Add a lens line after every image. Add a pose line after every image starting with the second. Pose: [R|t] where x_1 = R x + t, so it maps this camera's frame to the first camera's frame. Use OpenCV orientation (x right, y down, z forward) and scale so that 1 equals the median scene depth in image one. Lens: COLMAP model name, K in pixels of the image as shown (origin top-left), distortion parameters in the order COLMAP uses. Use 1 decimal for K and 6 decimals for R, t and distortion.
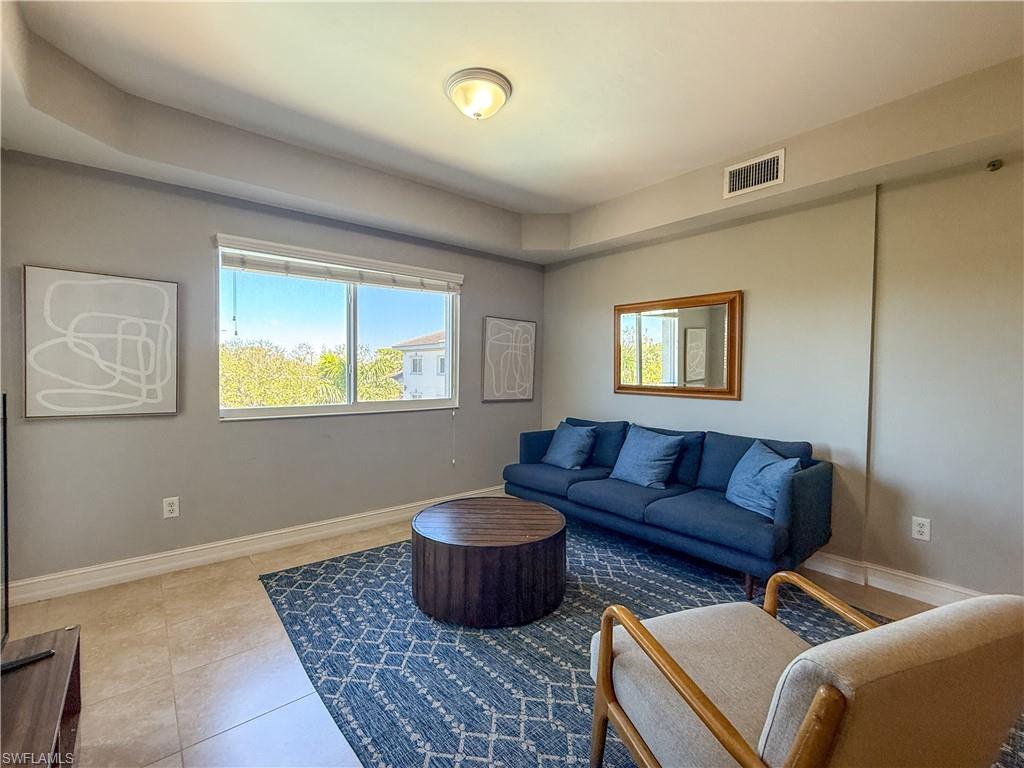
lens RADIAL K [[448.5, 0, 516.6], [0, 448.5, 385.5], [0, 0, 1]] dist [-0.000324, 0.000140]
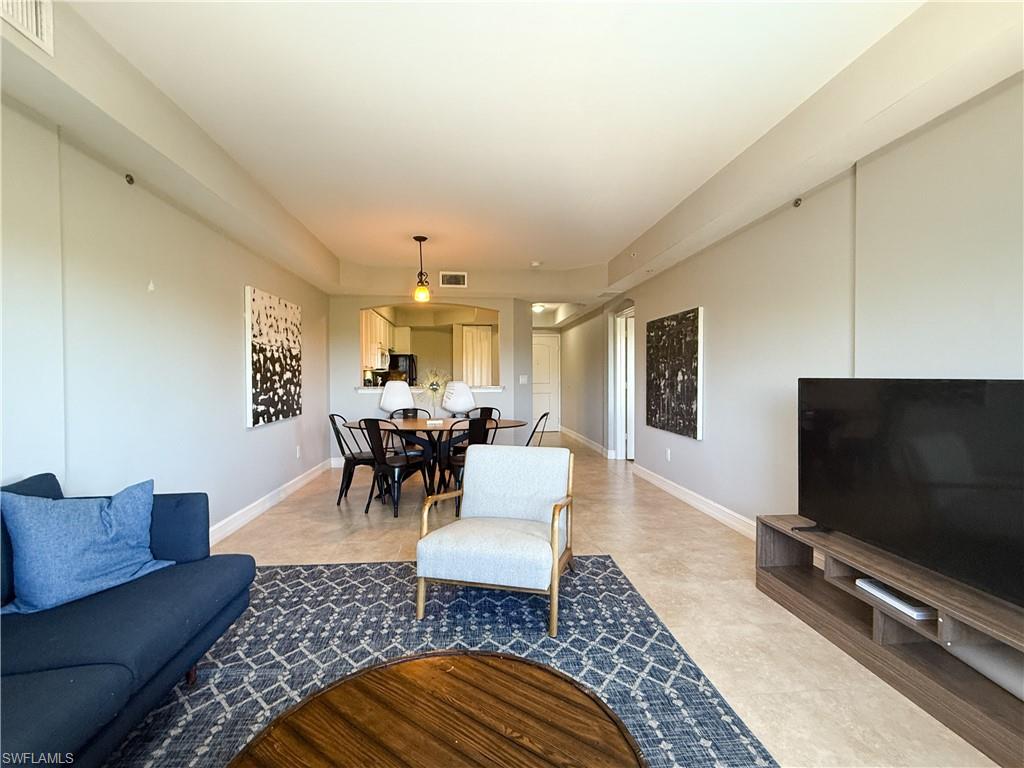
lens RADIAL K [[457.1, 0, 514.6], [0, 457.1, 385.1], [0, 0, 1]] dist [0.001896, 0.000415]
pose [[-0.824781, -0.013251, 0.565297, -0.282833], [0.017115, 0.998682, 0.048381, -0.022288], [-0.565193, 0.049579, -0.823467, 1.151361]]
